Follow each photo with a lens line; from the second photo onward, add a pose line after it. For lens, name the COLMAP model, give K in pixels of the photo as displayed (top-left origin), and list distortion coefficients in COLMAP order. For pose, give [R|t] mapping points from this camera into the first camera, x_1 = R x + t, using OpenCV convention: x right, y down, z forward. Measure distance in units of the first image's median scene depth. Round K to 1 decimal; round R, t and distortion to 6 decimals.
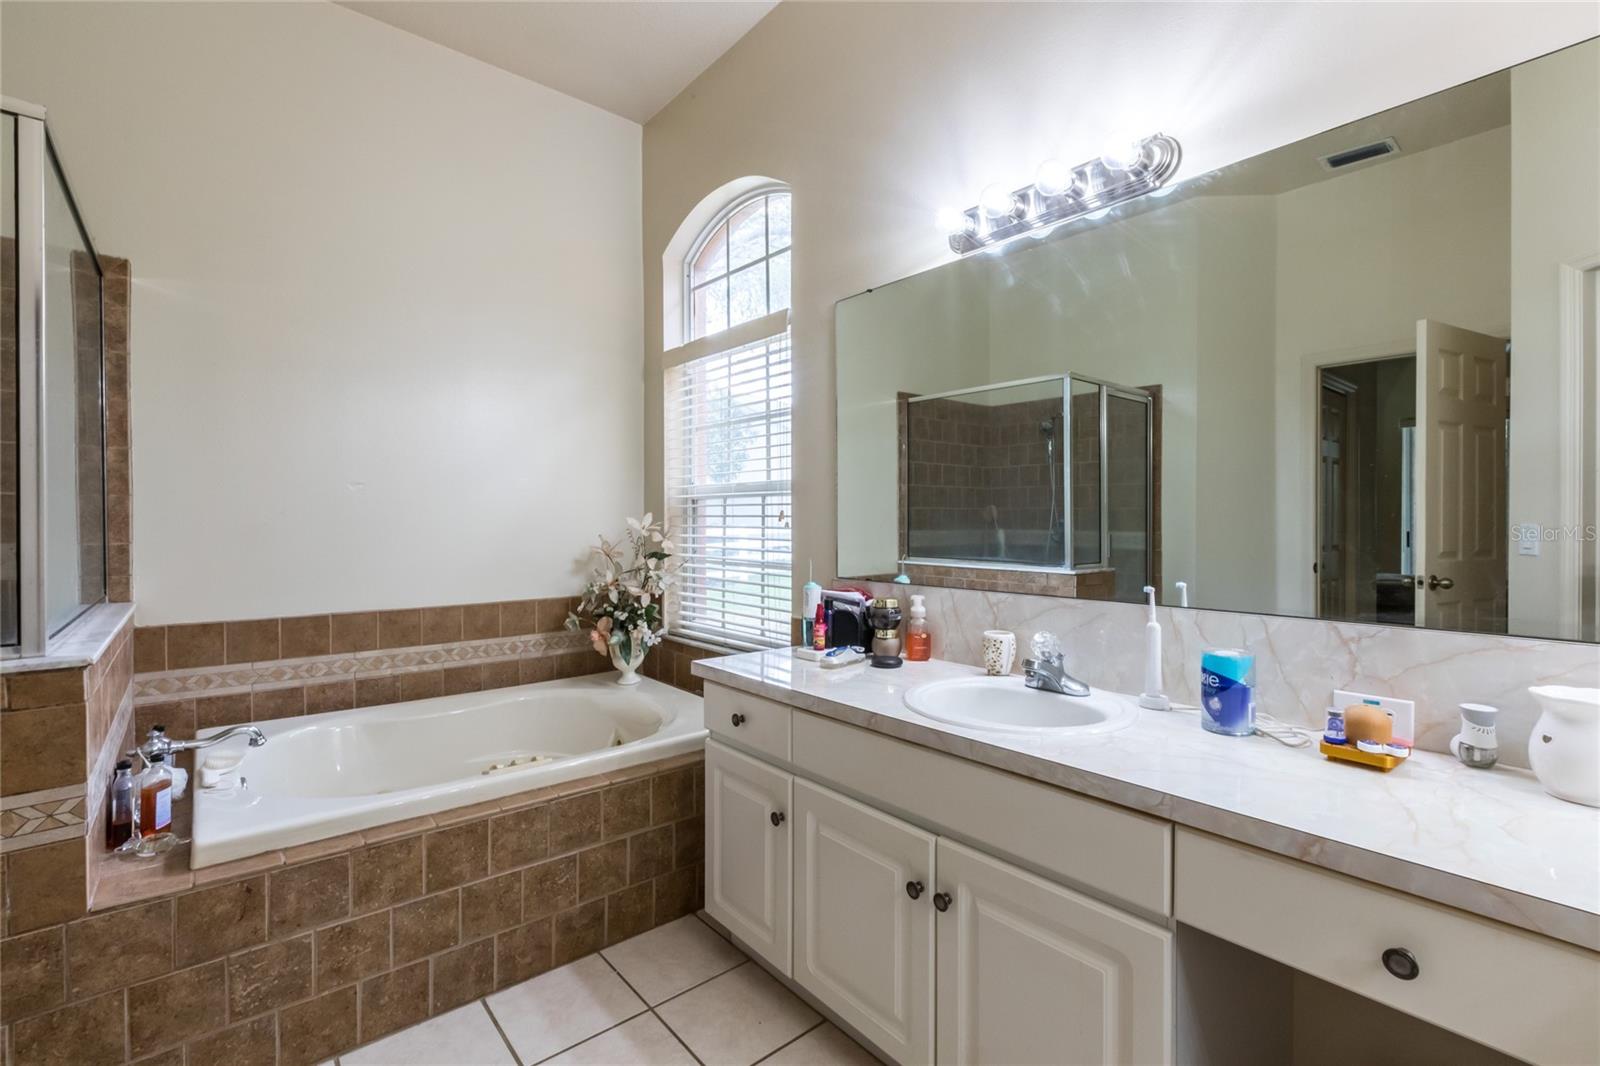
lens RADIAL K [[708.9, 0, 800.6], [0, 708.9, 530.1], [0, 0, 1]] dist [0.000247, -0.000222]
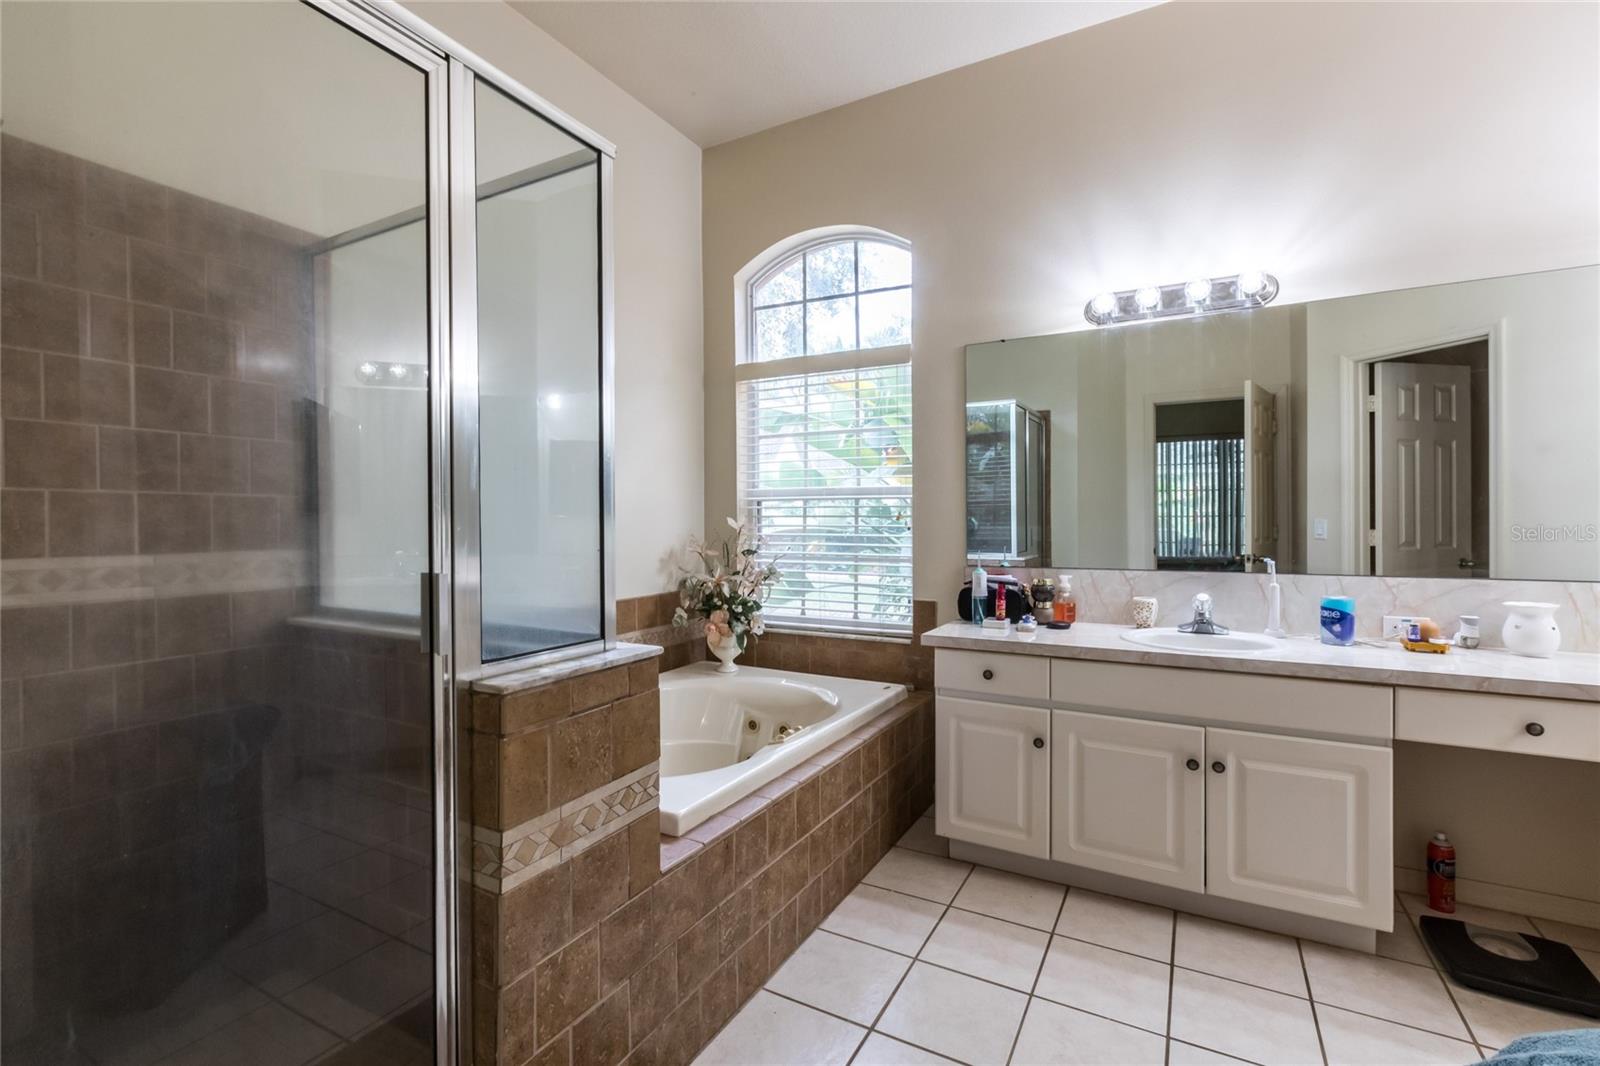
lens RADIAL K [[708.9, 0, 804.7], [0, 708.9, 525.2], [0, 0, 1]] dist [0.000247, -0.000222]
pose [[0.937004, -0.010477, 0.349163, -0.916555], [0.011271, 0.999936, -0.000245, -0.009332], [-0.349138, 0.004165, 0.937062, -0.105460]]
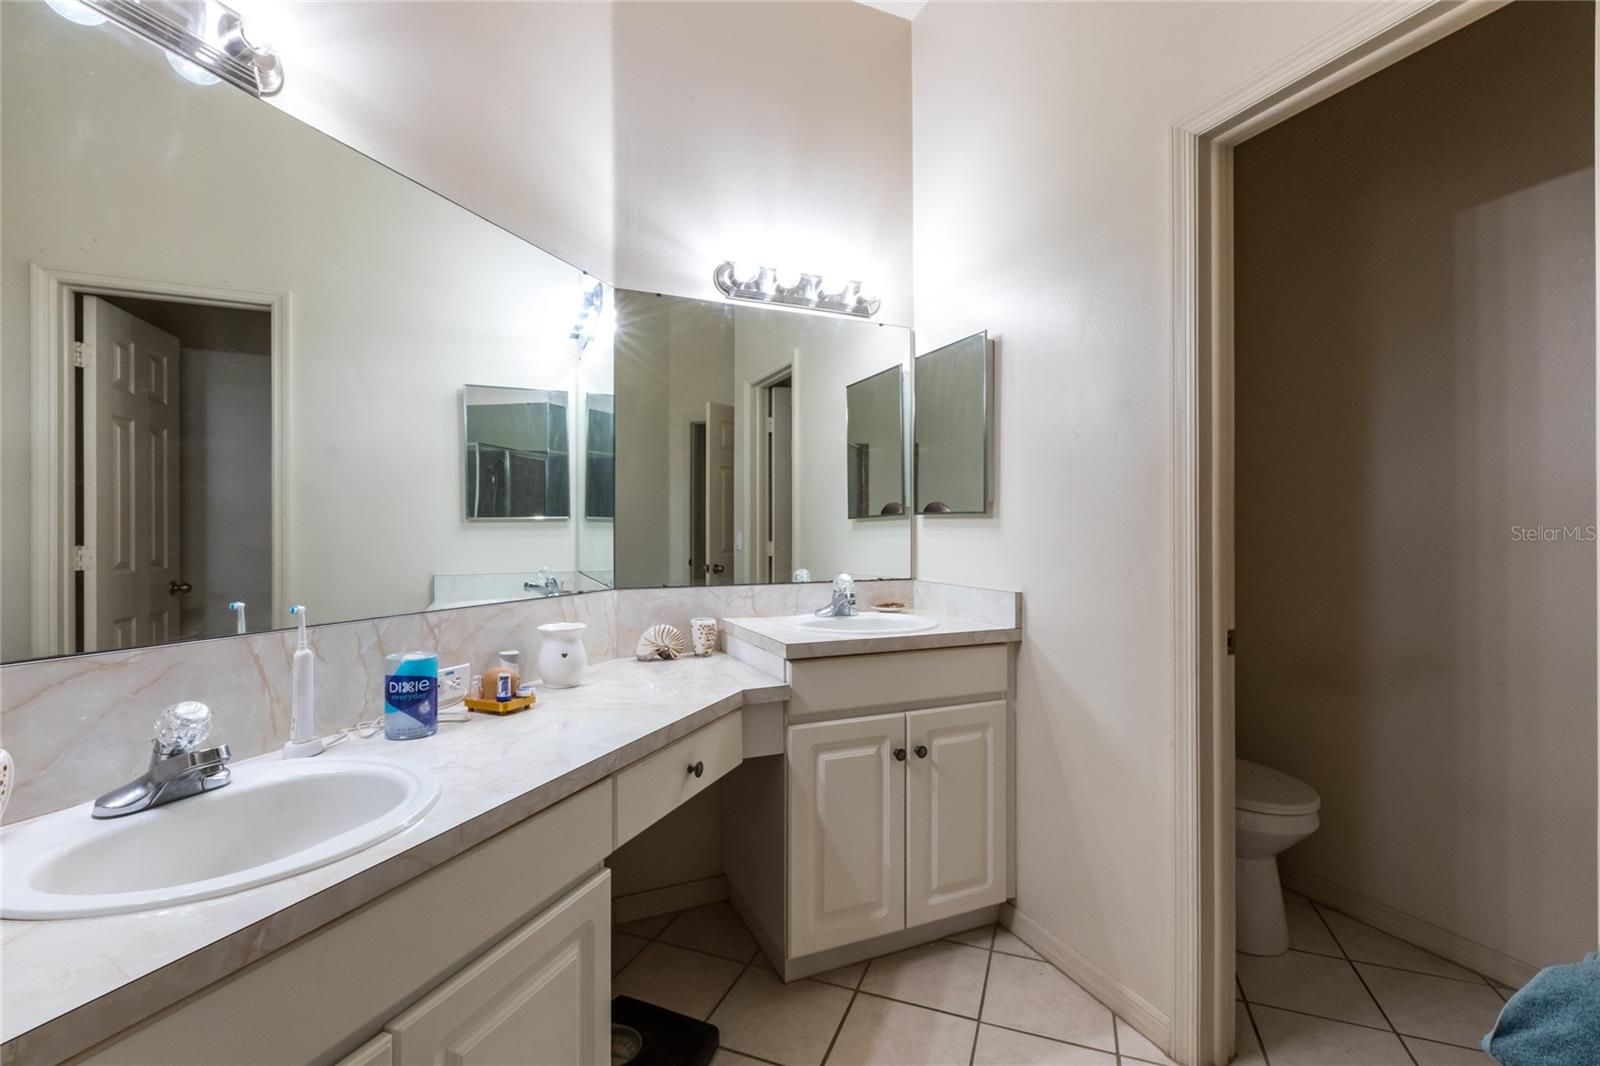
lens RADIAL K [[708.9, 0, 788.2], [0, 708.9, 531.1], [0, 0, 1]] dist [0.000247, -0.000222]
pose [[-0.460085, -0.001451, 0.887874, -0.418922], [0.006221, 0.999969, 0.004858, -0.004533], [-0.887853, 0.007759, -0.460062, 0.778085]]
